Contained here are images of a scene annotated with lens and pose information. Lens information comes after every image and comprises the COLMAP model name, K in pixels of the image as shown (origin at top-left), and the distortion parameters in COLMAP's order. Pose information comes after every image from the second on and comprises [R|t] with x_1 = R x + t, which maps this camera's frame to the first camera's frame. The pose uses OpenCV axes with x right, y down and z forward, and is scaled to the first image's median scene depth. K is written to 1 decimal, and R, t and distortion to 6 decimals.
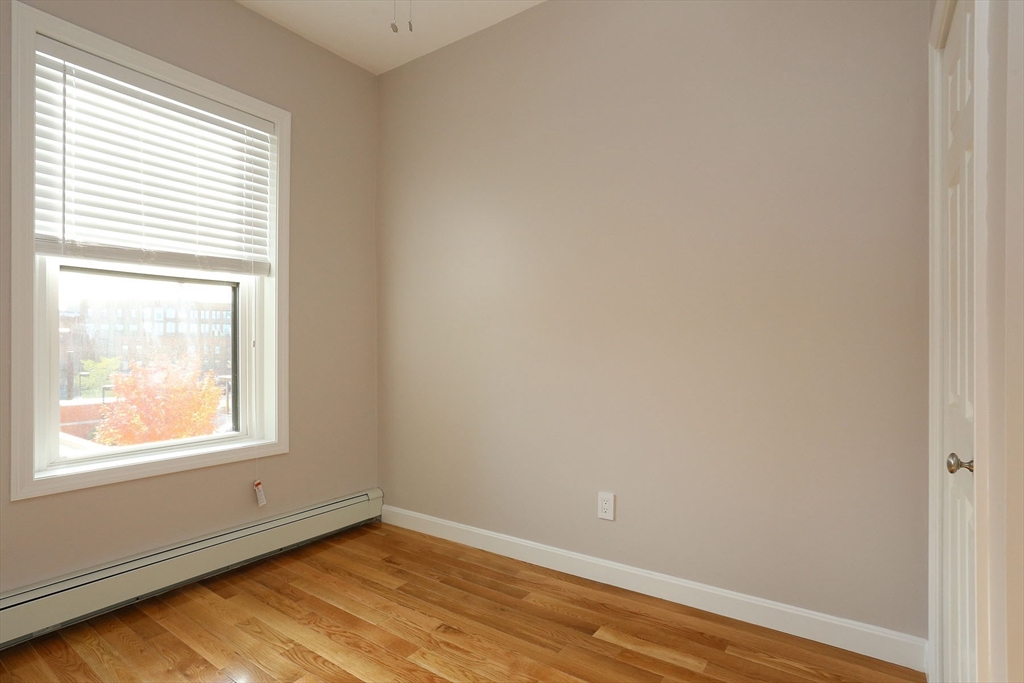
lens RADIAL K [[526.6, 0, 512.0], [0, 526.6, 341.5], [0, 0, 1]] dist [-0.023298, 0.019561]
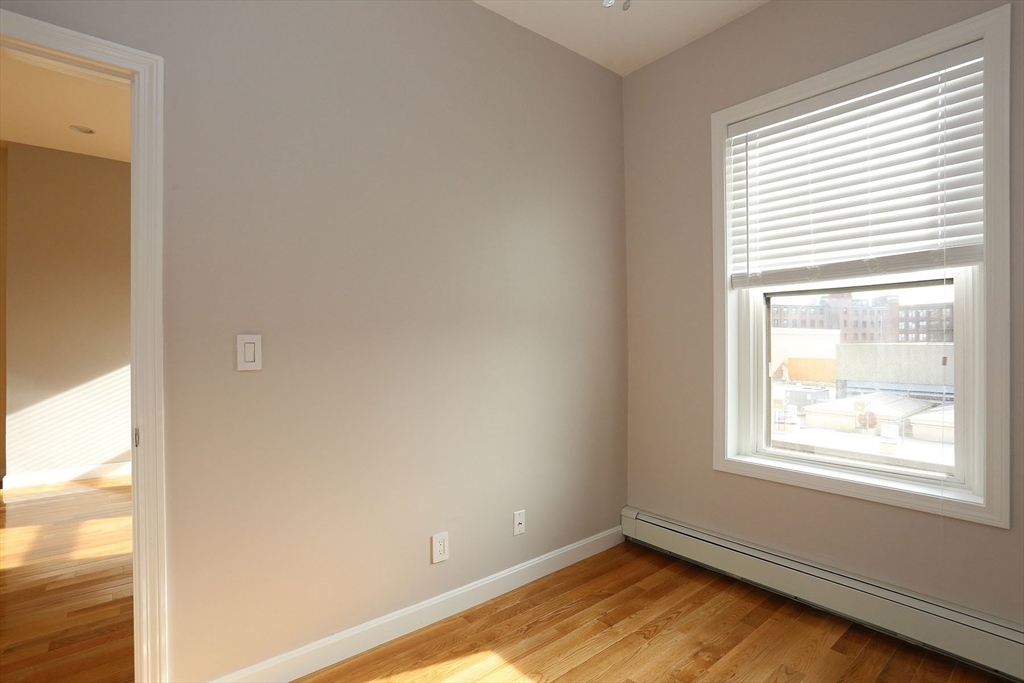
lens RADIAL K [[490.9, 0, 512.0], [0, 490.9, 341.5], [0, 0, 1]] dist [-0.040155, 0.000722]
pose [[-0.280854, -0.006822, -0.959726, 0.399878], [0.004256, 0.999956, -0.008353, -0.024379], [0.959741, -0.006431, -0.280813, 0.748321]]
